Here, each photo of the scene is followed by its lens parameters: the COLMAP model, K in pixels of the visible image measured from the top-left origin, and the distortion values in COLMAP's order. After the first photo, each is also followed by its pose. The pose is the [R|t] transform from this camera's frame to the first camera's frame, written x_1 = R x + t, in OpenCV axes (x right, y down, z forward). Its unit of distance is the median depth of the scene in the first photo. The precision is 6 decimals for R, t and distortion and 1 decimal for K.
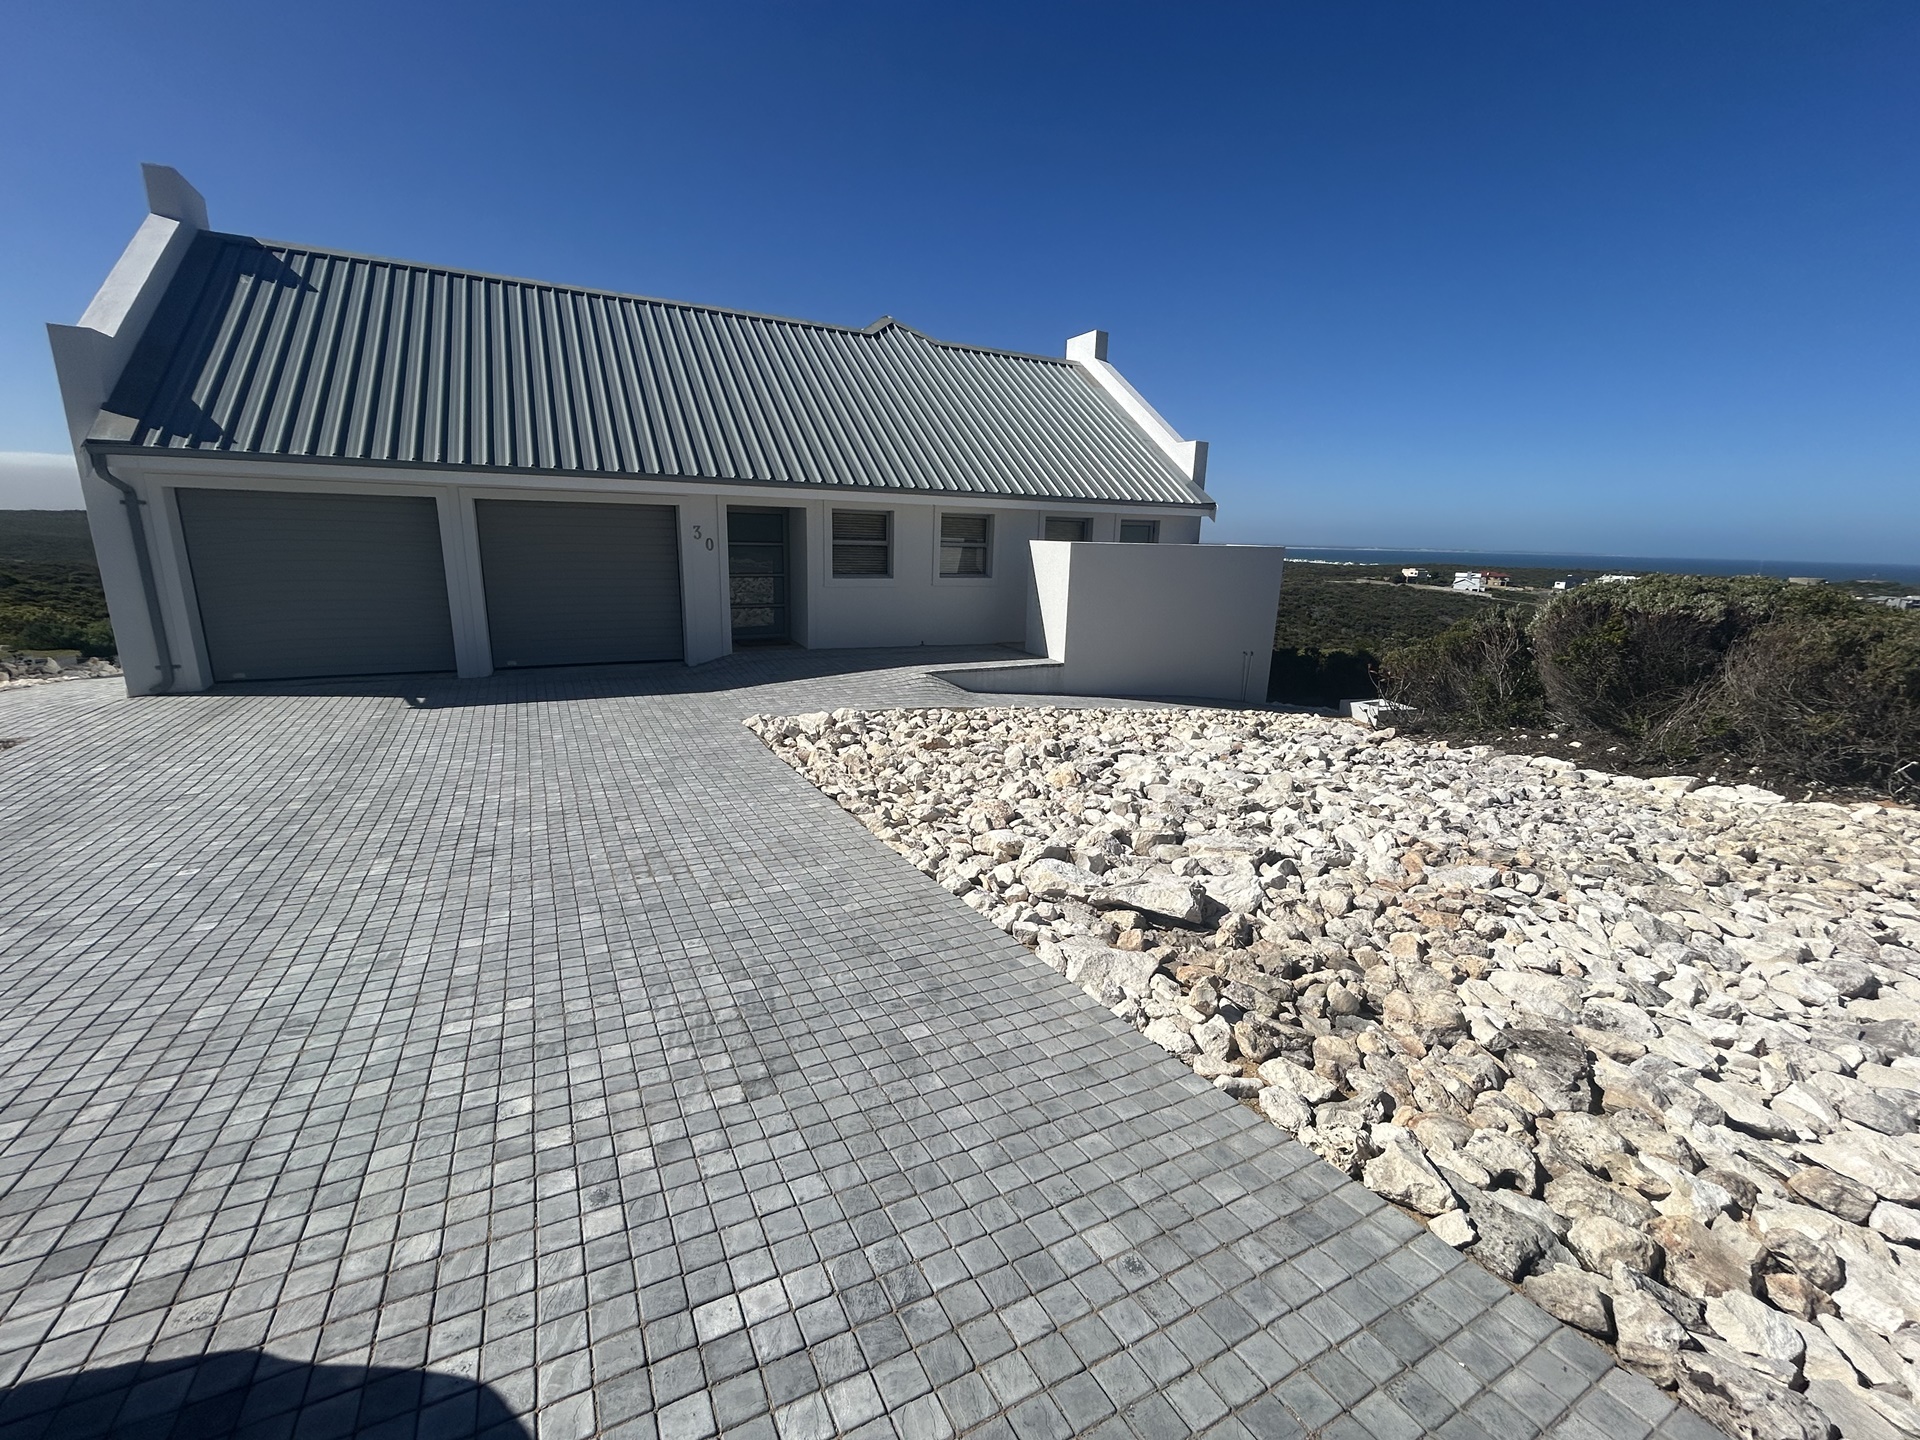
lens RADIAL K [[774.8, 0, 957.5], [0, 774.8, 721.8], [0, 0, 1]] dist [-0.001346, -0.001134]
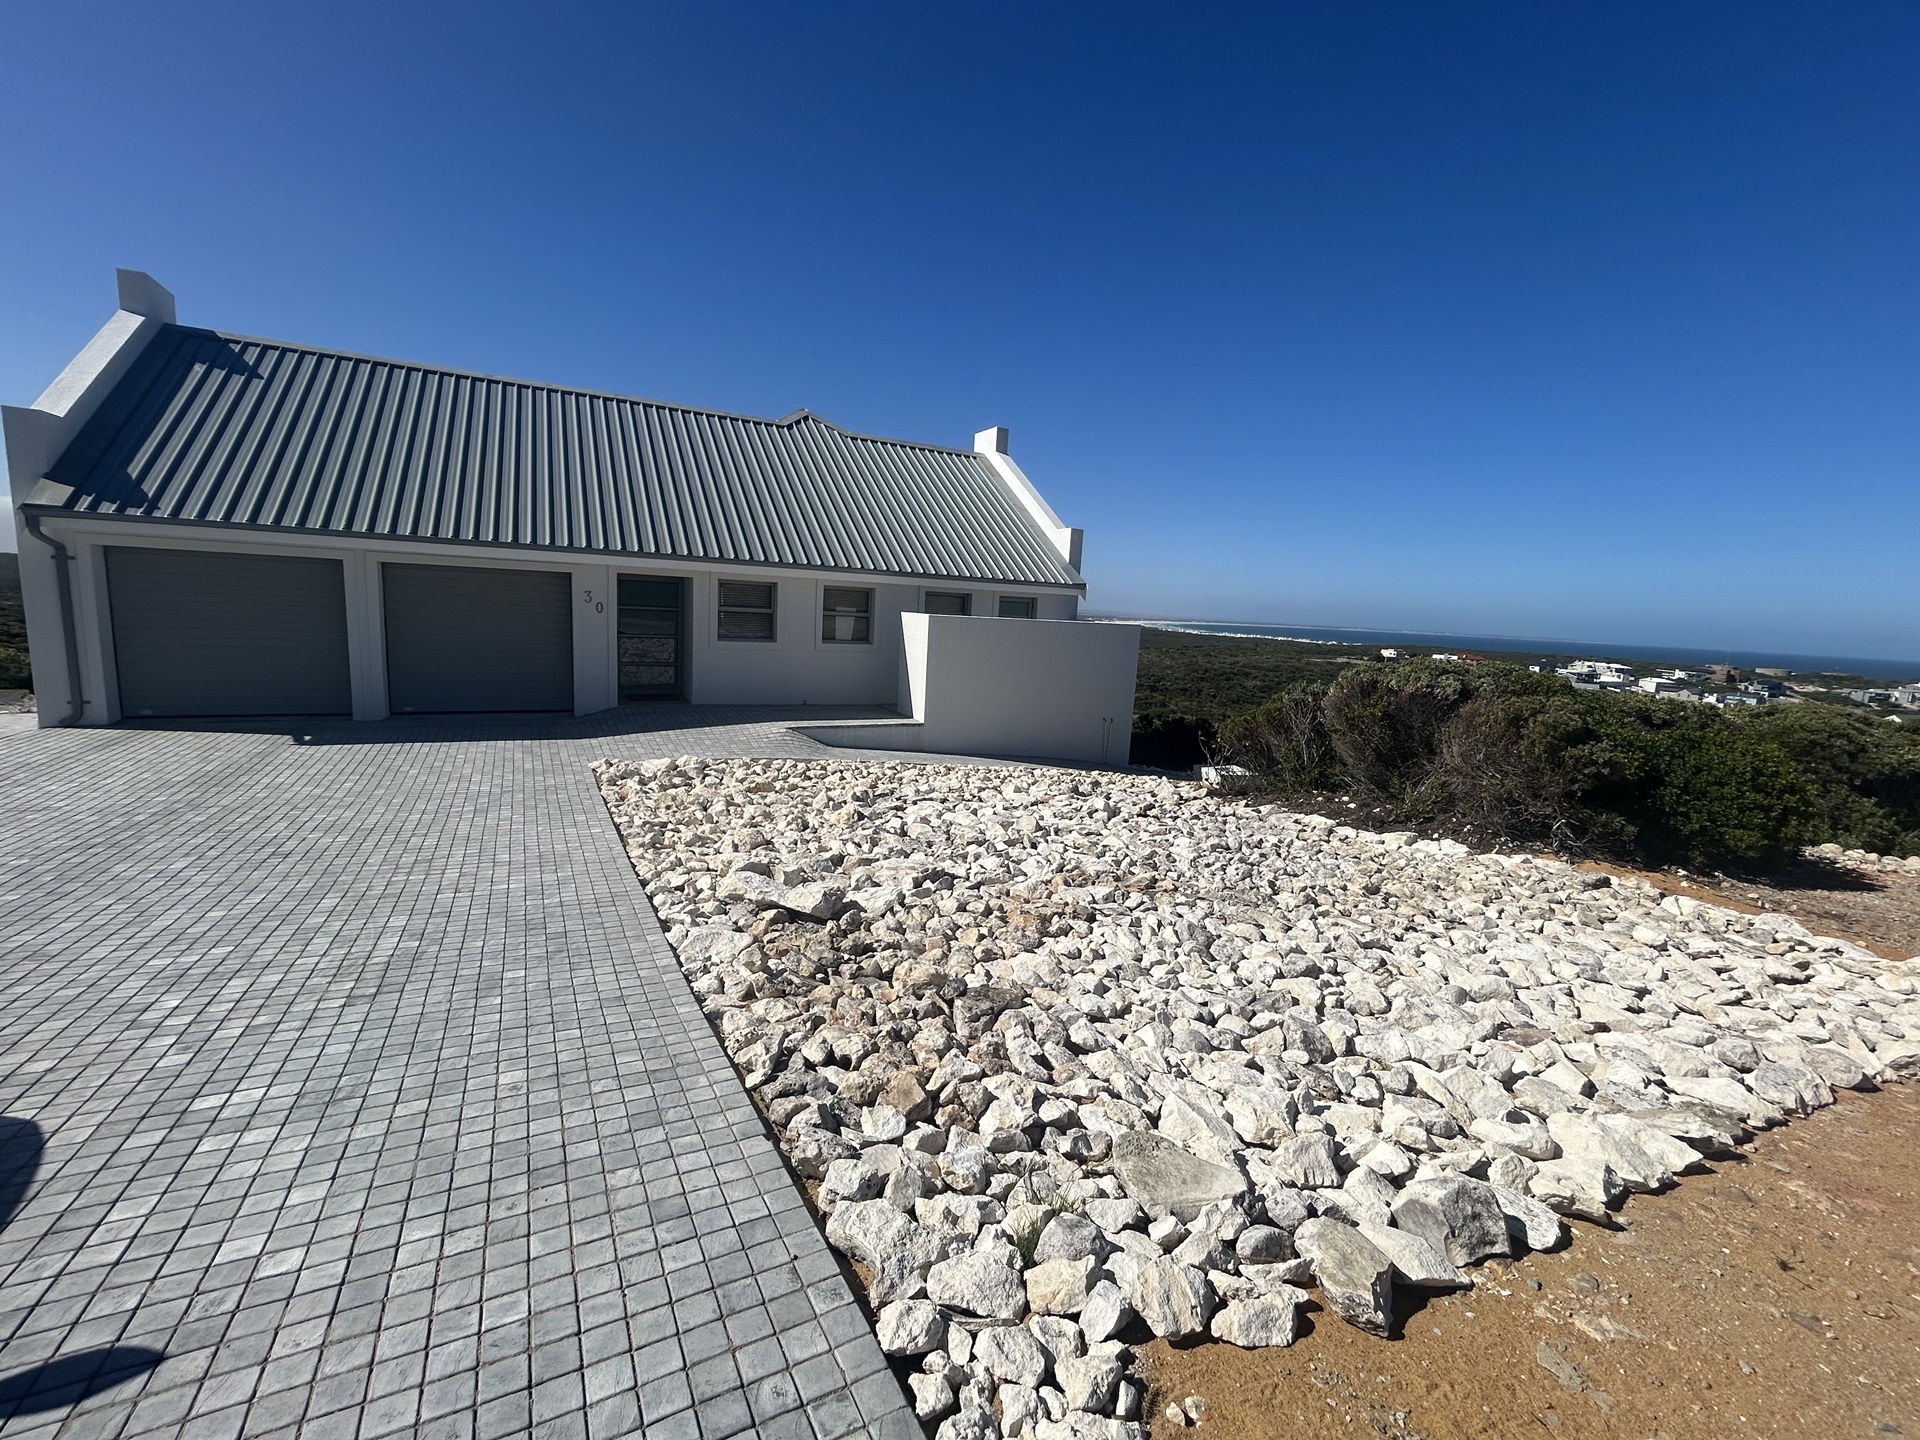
lens RADIAL K [[774.8, 0, 959.9], [0, 774.8, 722.8], [0, 0, 1]] dist [-0.001346, -0.001134]
pose [[0.999550, 0.026343, 0.014374, 0.191965], [-0.025028, 0.996059, -0.085091, 0.017603], [-0.016559, 0.084692, 0.996270, -0.105494]]
